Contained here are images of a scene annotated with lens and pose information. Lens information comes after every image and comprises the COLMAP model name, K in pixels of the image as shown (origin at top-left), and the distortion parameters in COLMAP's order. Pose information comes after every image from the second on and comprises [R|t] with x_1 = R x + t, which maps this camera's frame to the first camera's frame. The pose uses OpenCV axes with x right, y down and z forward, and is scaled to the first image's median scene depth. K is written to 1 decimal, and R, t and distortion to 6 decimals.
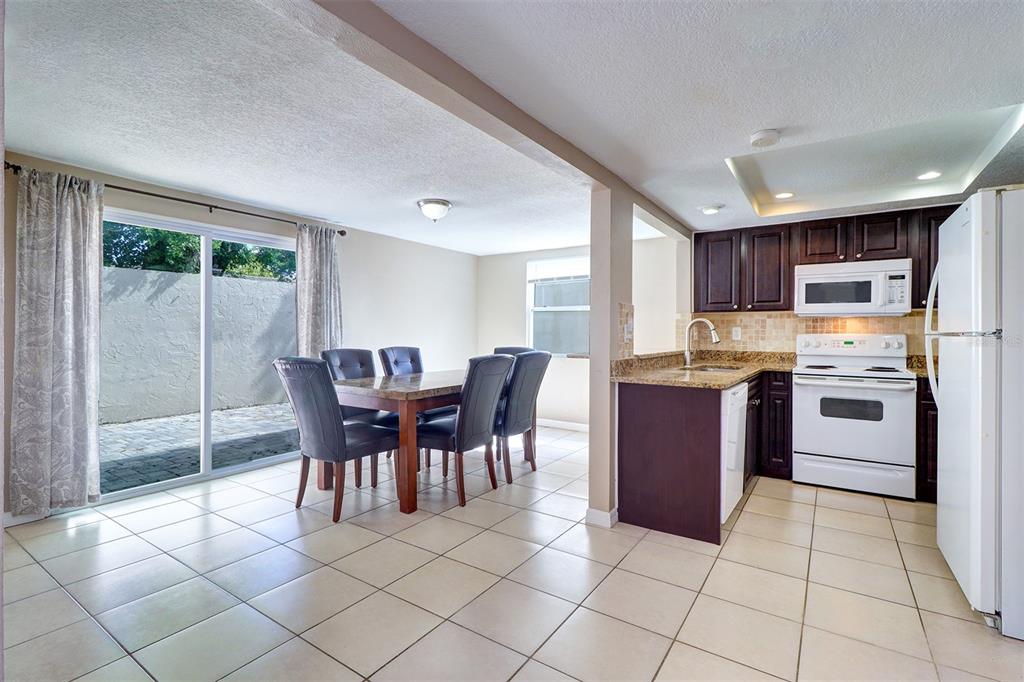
lens RADIAL K [[474.5, 0, 513.7], [0, 474.5, 332.3], [0, 0, 1]] dist [0.000050, 0.000039]
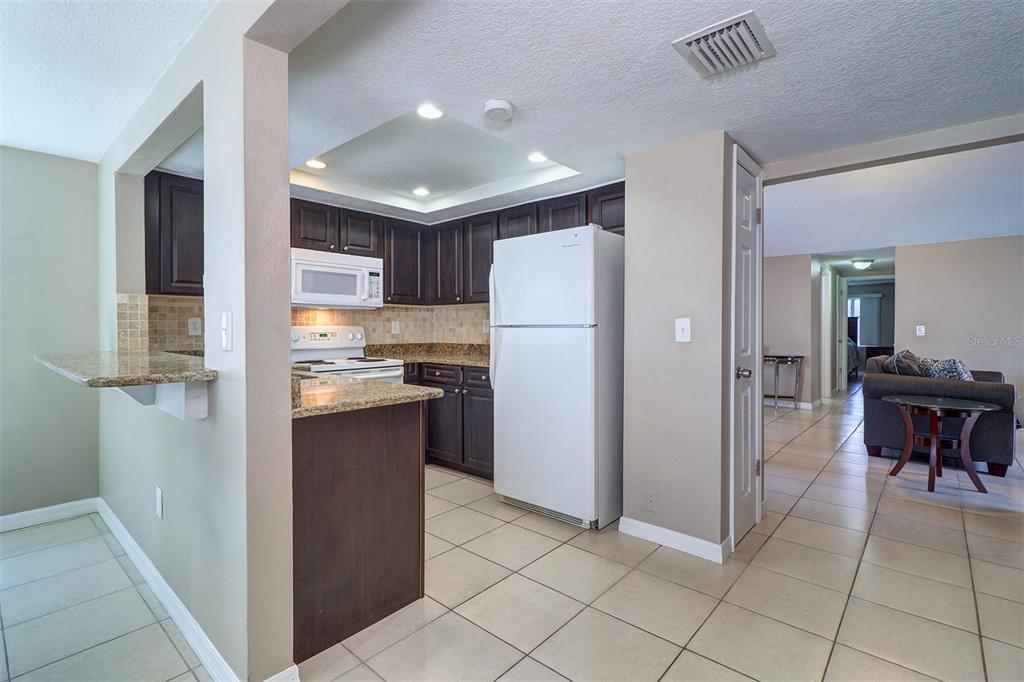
lens RADIAL K [[480.8, 0, 513.1], [0, 480.8, 328.4], [0, 0, 1]] dist [0.001398, 0.000127]
pose [[0.126323, -0.007923, 0.991958, -0.236528], [0.001091, 0.999969, 0.007848, 0.000732], [-0.991989, 0.000091, 0.126328, 0.510015]]
